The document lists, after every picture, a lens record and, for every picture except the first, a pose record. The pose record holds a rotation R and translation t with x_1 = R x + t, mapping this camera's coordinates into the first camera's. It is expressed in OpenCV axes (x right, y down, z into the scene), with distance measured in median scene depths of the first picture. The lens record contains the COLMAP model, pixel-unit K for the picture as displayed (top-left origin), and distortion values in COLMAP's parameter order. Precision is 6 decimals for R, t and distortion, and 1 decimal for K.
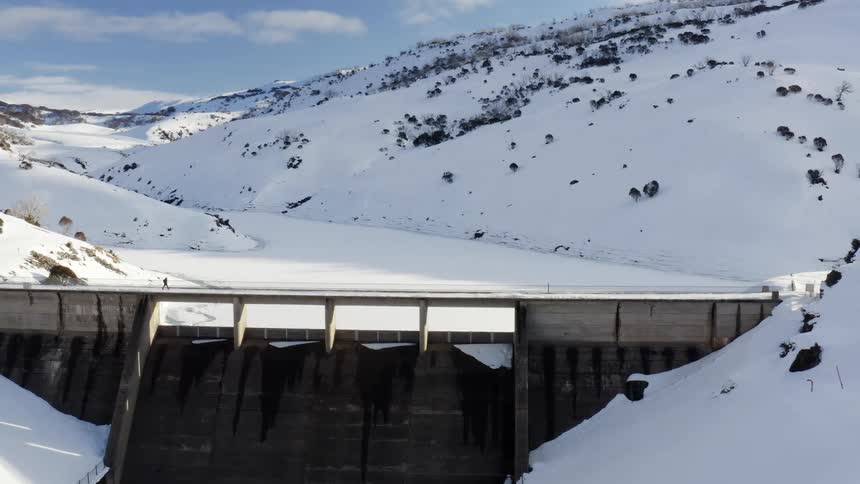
lens RADIAL K [[957.5, 0, 426.7], [0, 957.5, 242.8], [0, 0, 1]] dist [-0.192103, 0.000000]
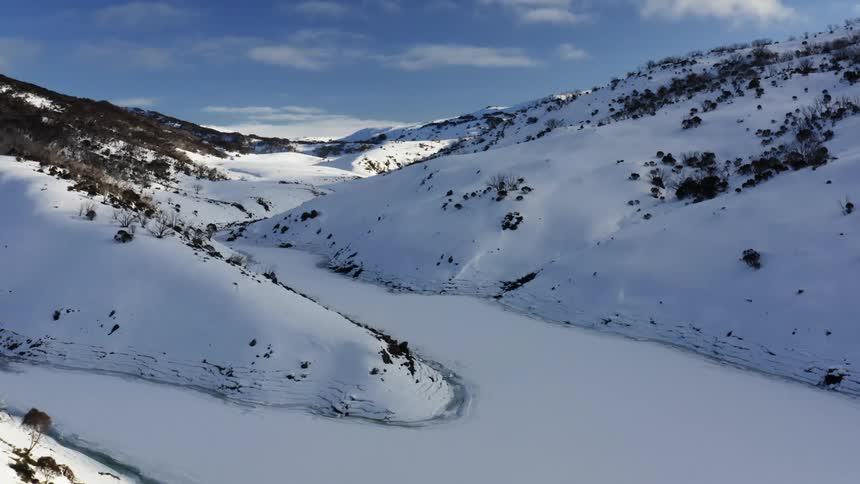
lens RADIAL K [[957.5, 0, 431.6], [0, 957.5, 240.6], [0, 0, 1]] dist [-0.192103, 0.000000]
pose [[0.976815, 0.005197, -0.214021, -0.038138], [-0.011317, 0.999561, -0.027381, -0.044030], [0.213784, 0.029169, 0.976445, 0.245884]]
